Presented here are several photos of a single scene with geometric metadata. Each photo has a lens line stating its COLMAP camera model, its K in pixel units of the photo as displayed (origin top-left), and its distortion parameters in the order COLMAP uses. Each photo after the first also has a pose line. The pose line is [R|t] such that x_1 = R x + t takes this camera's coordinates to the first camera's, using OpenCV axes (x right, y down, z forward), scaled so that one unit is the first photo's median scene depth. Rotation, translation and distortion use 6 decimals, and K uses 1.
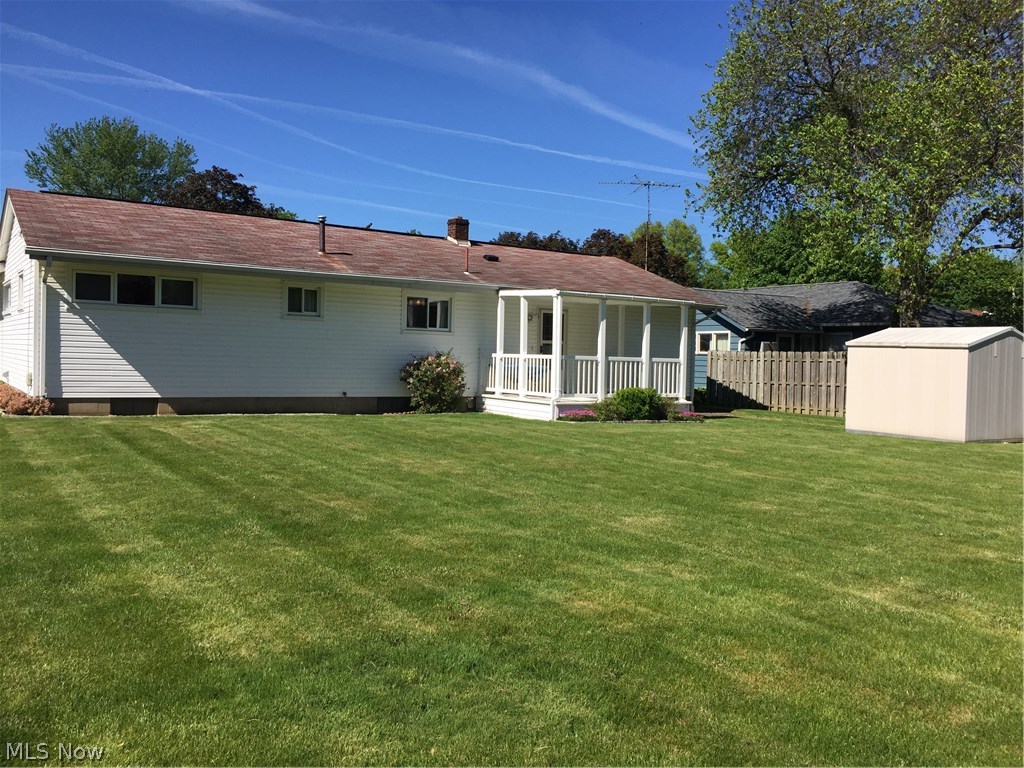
lens RADIAL K [[868.6, 0, 512.0], [0, 868.6, 384.0], [0, 0, 1]] dist [0.083179, -0.084454]
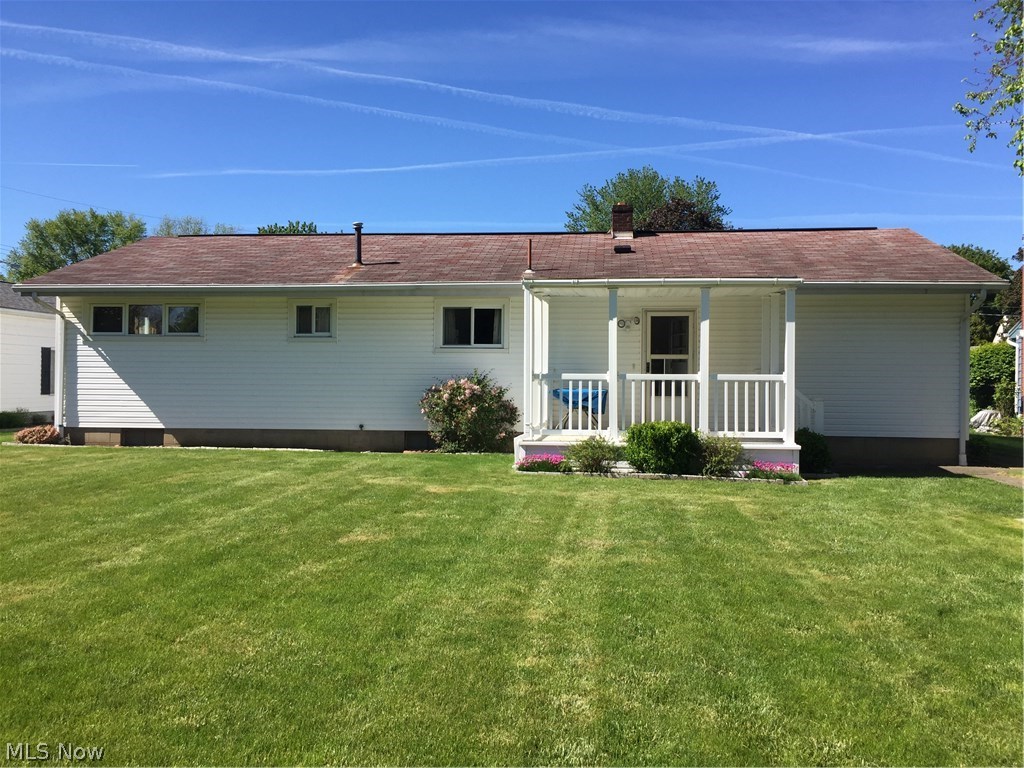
lens RADIAL K [[868.6, 0, 512.0], [0, 868.6, 384.0], [0, 0, 1]] dist [0.083179, -0.084454]
pose [[0.770876, -0.021023, -0.636638, 0.475863], [-0.004670, 0.999242, -0.038652, 0.002081], [0.636968, 0.032769, 0.770193, 0.455265]]
